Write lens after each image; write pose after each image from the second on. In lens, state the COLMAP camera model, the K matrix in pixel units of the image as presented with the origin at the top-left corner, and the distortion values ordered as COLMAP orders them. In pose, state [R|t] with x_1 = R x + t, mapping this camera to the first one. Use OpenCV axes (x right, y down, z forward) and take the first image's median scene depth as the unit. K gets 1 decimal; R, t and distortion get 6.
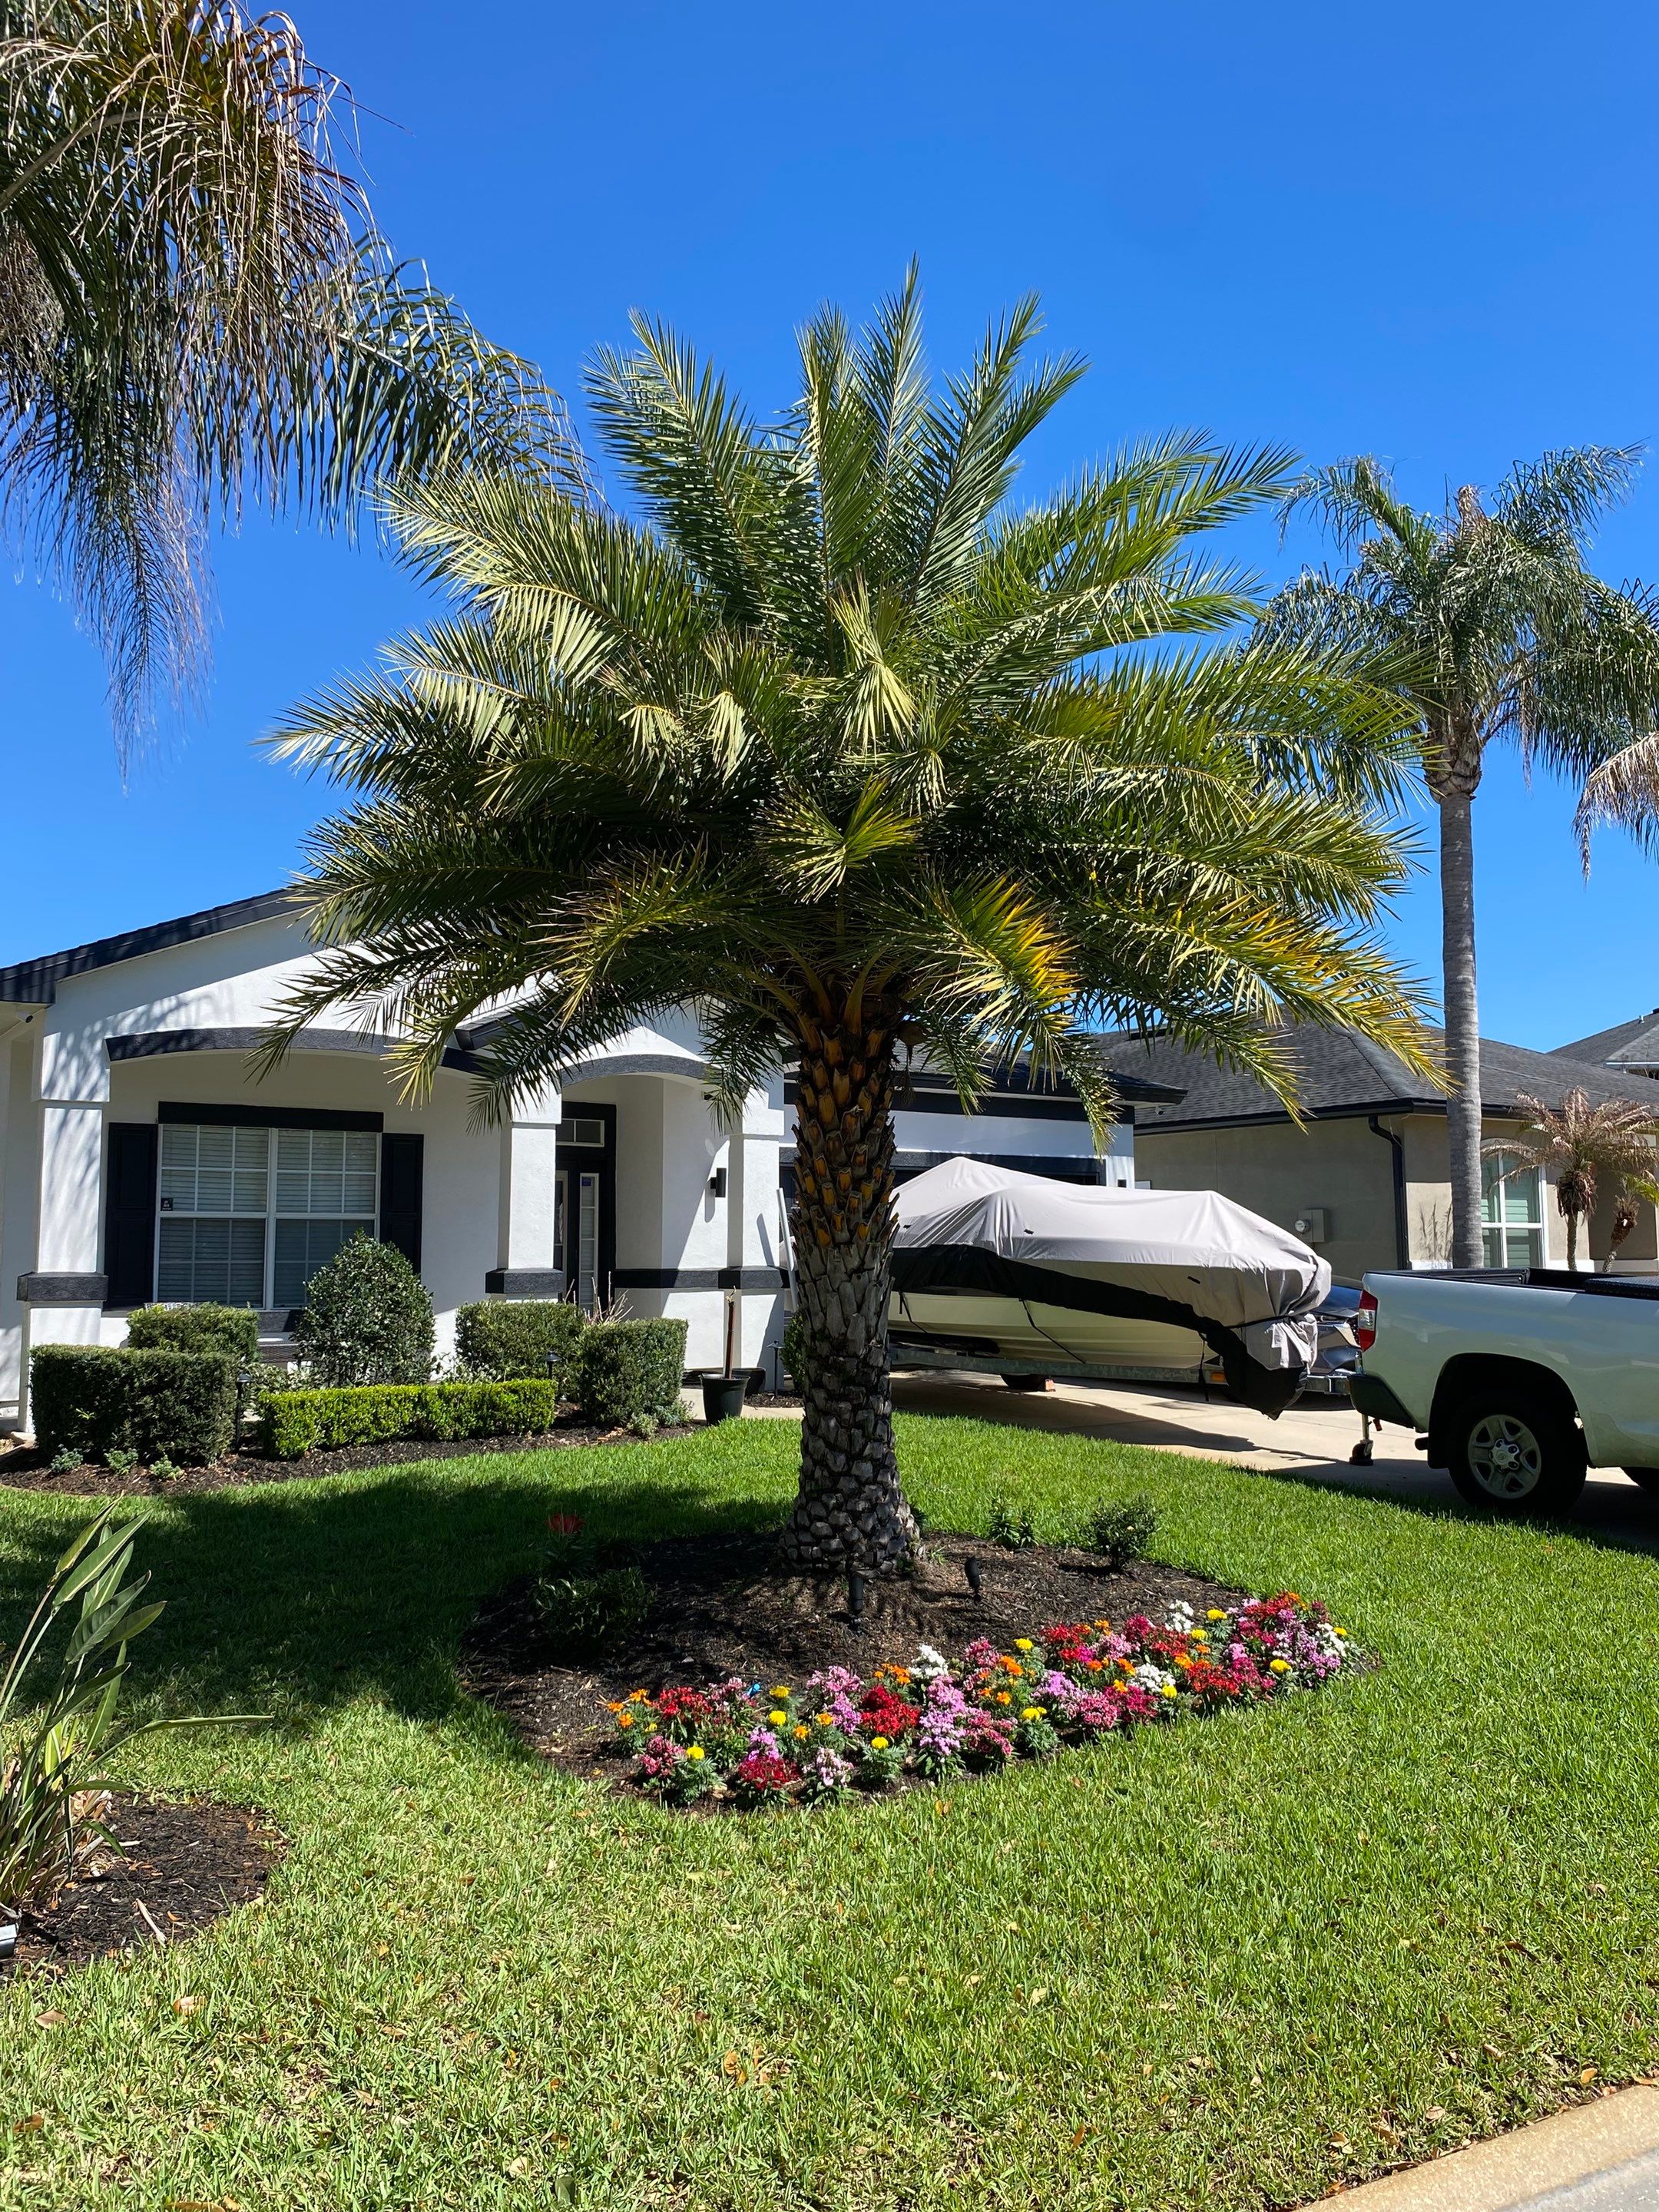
lens RADIAL K [[1709.2, 0, 793.0], [0, 1709.2, 1076.9], [0, 0, 1]] dist [0.007739, 0.002882]
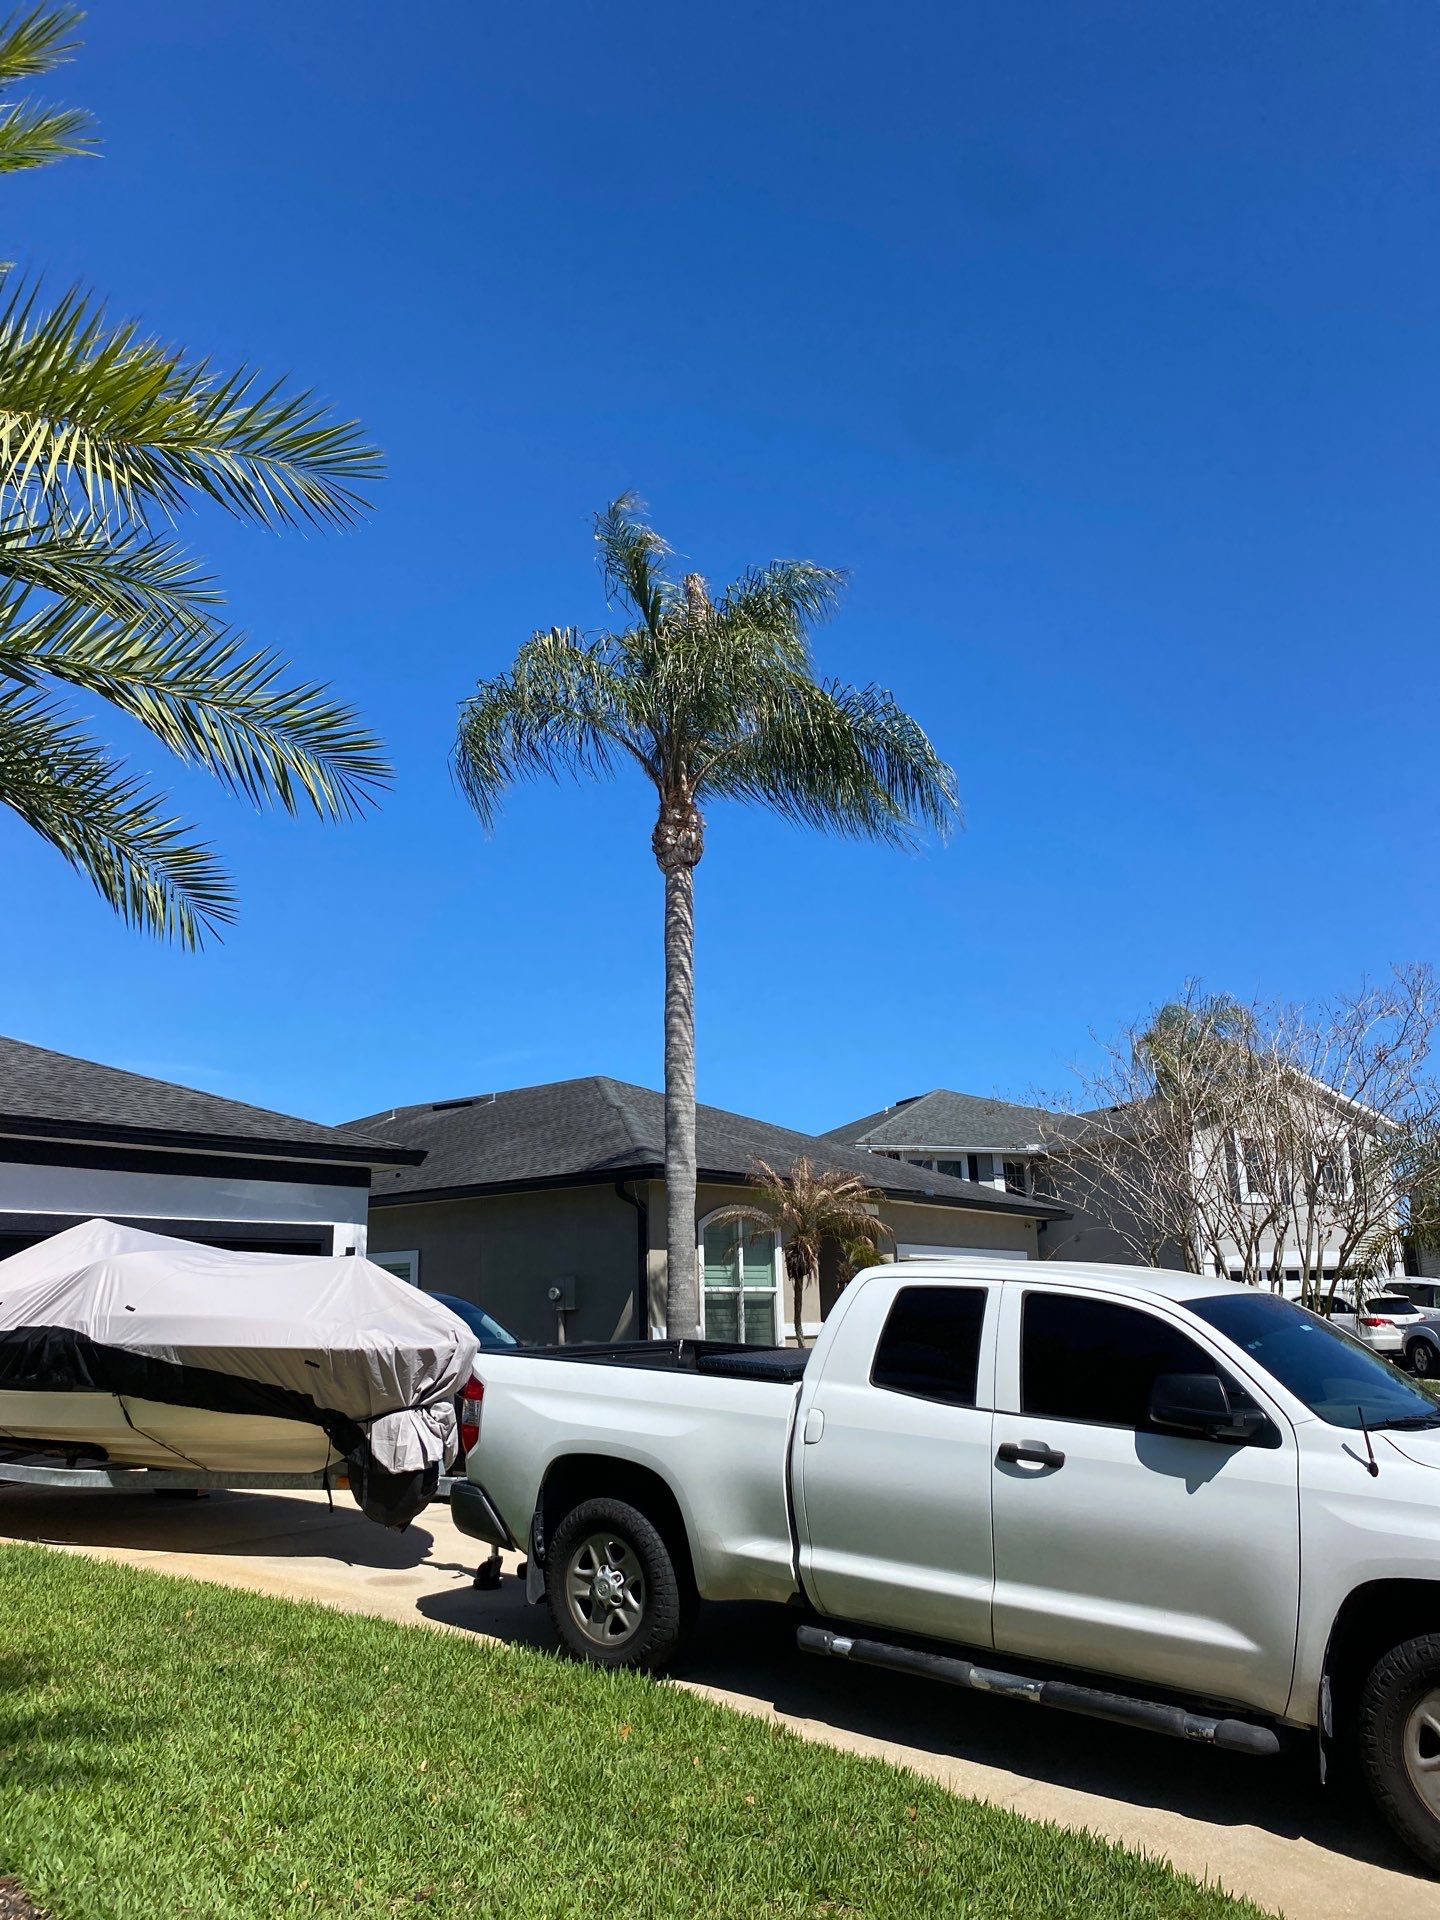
lens RADIAL K [[1456.9, 0, 705.6], [0, 1456.9, 956.9], [0, 0, 1]] dist [0.041167, -0.063777]
pose [[0.948776, 0.056040, 0.310939, 0.228317], [-0.012018, 0.989833, -0.141724, 0.026097], [-0.315720, 0.130727, 0.939804, 0.301655]]
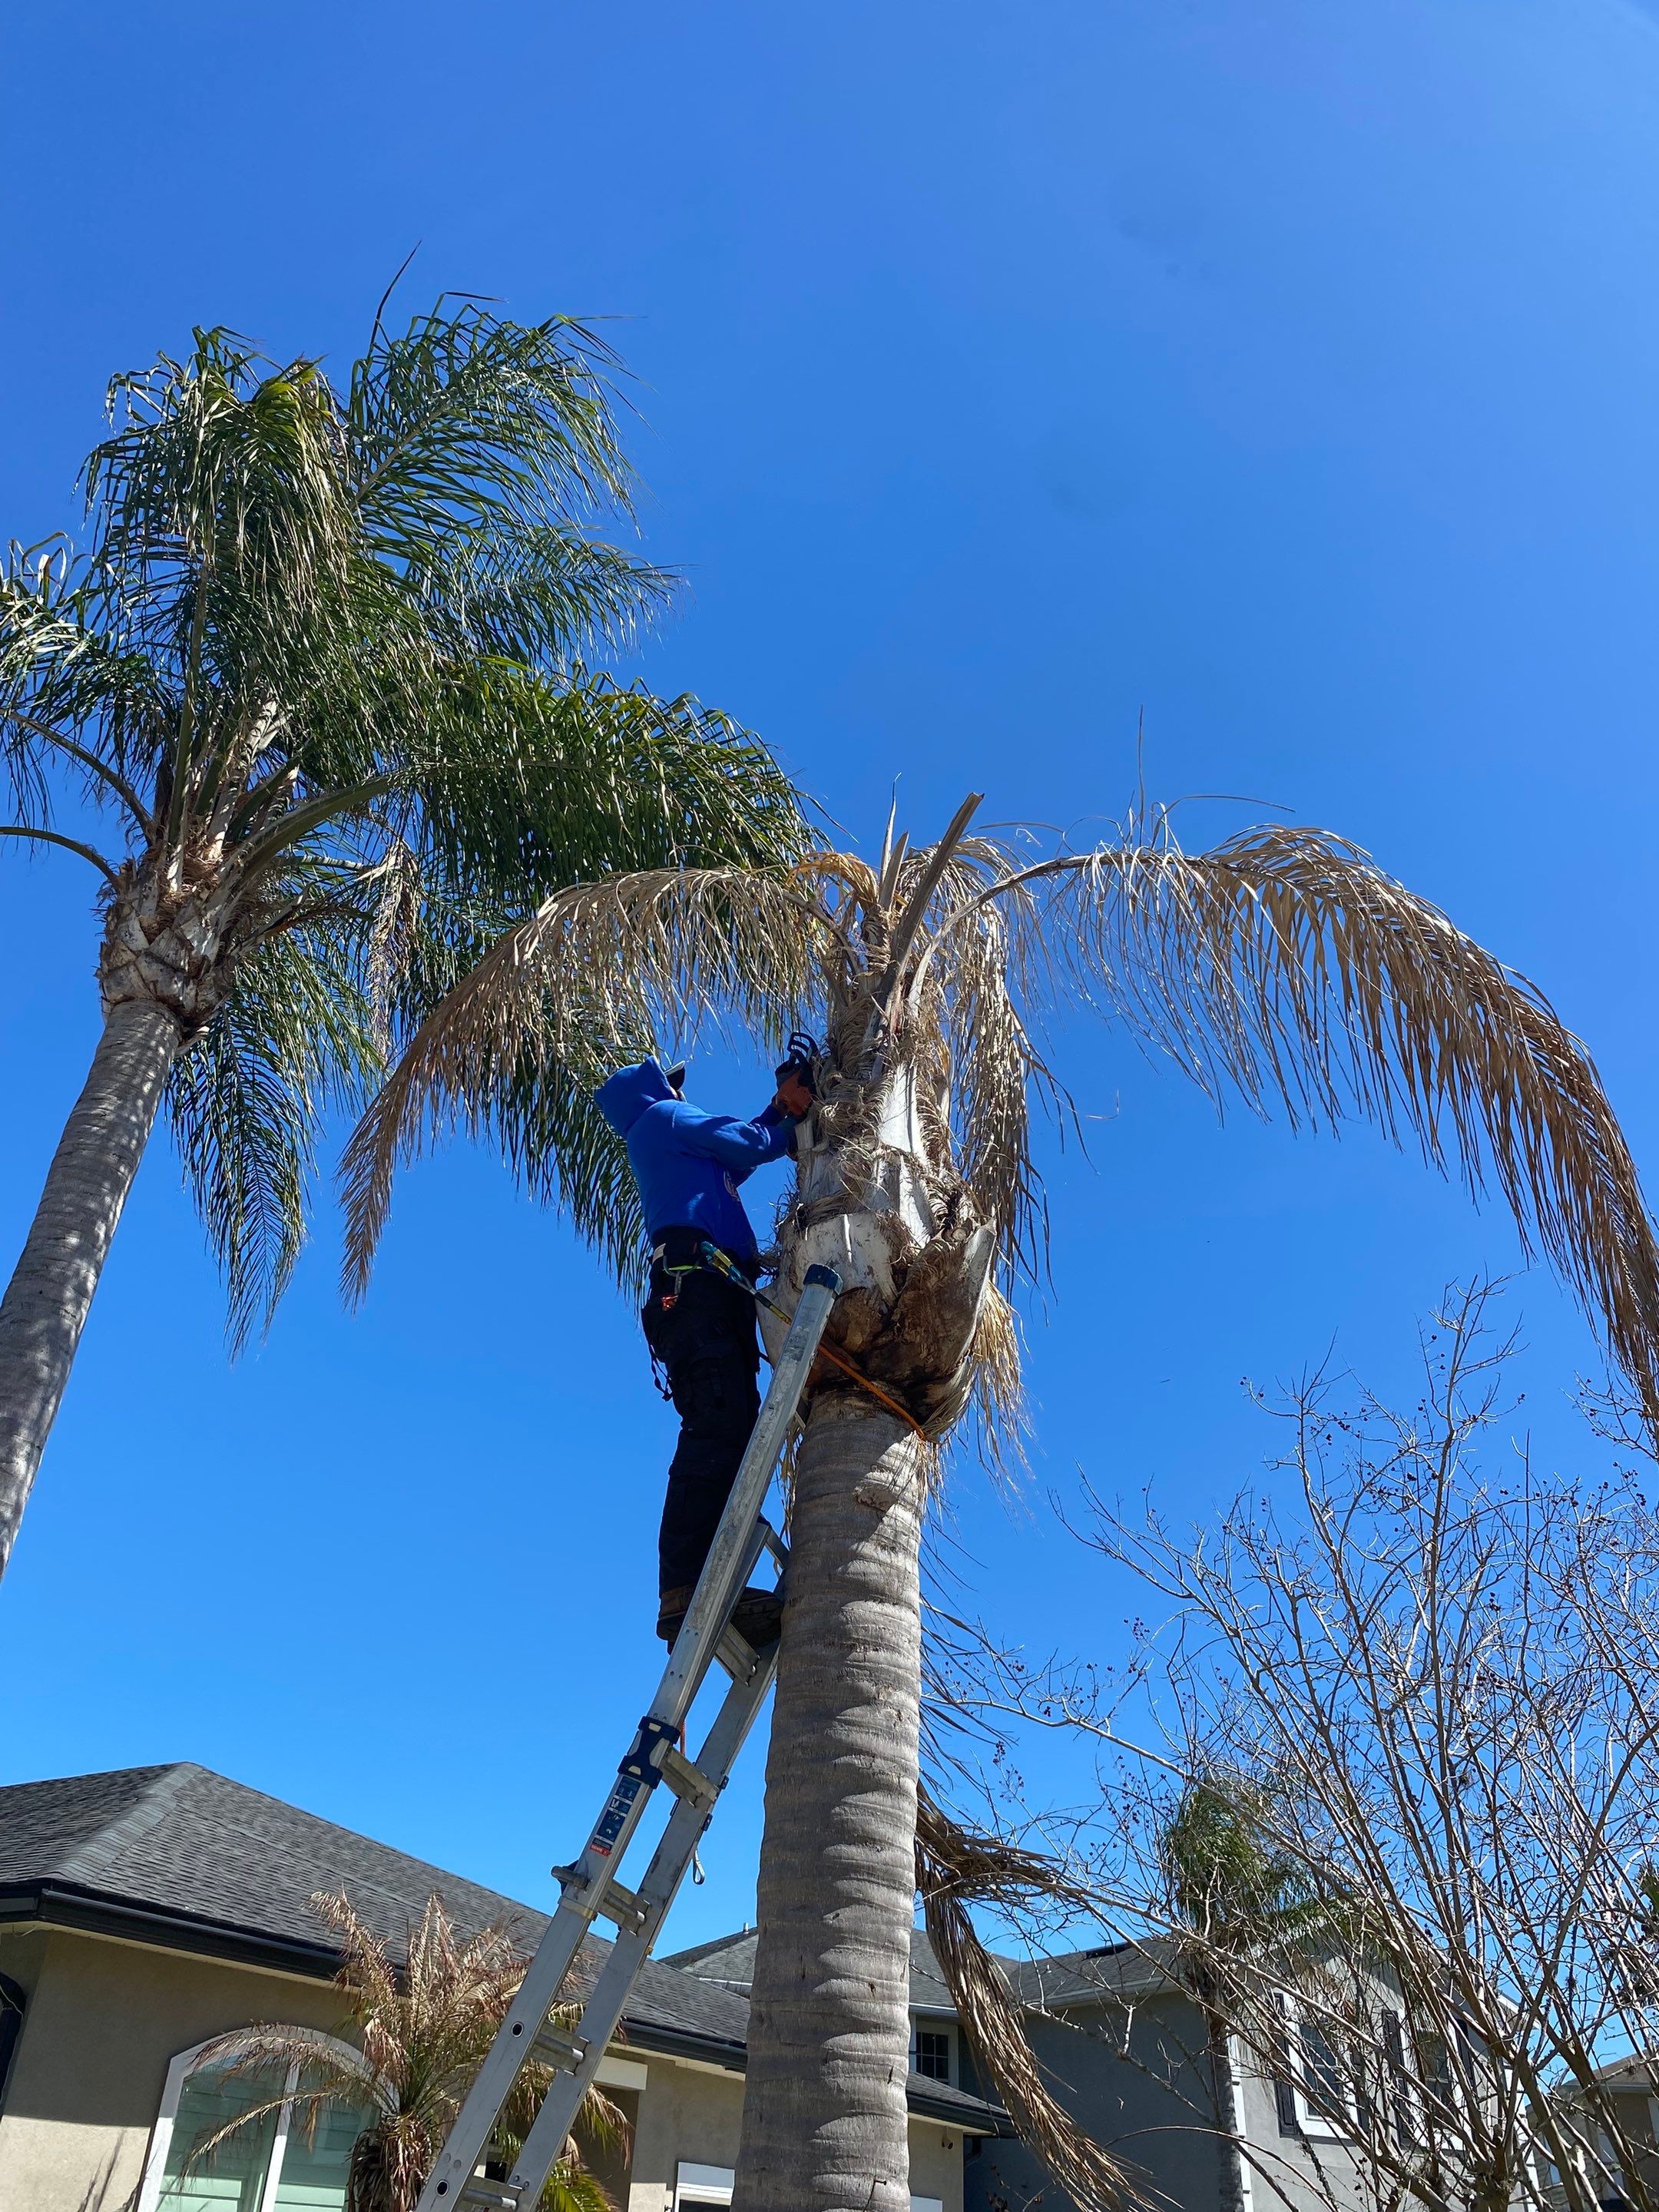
lens RADIAL K [[1673.1, 0, 859.7], [0, 1673.1, 1101.3], [0, 0, 1]] dist [0.068267, -0.074398]
pose [[0.883271, 0.298414, 0.361637, 0.679560], [-0.088497, 0.863551, -0.496435, 0.076017], [-0.460435, 0.406483, 0.789159, 1.035976]]
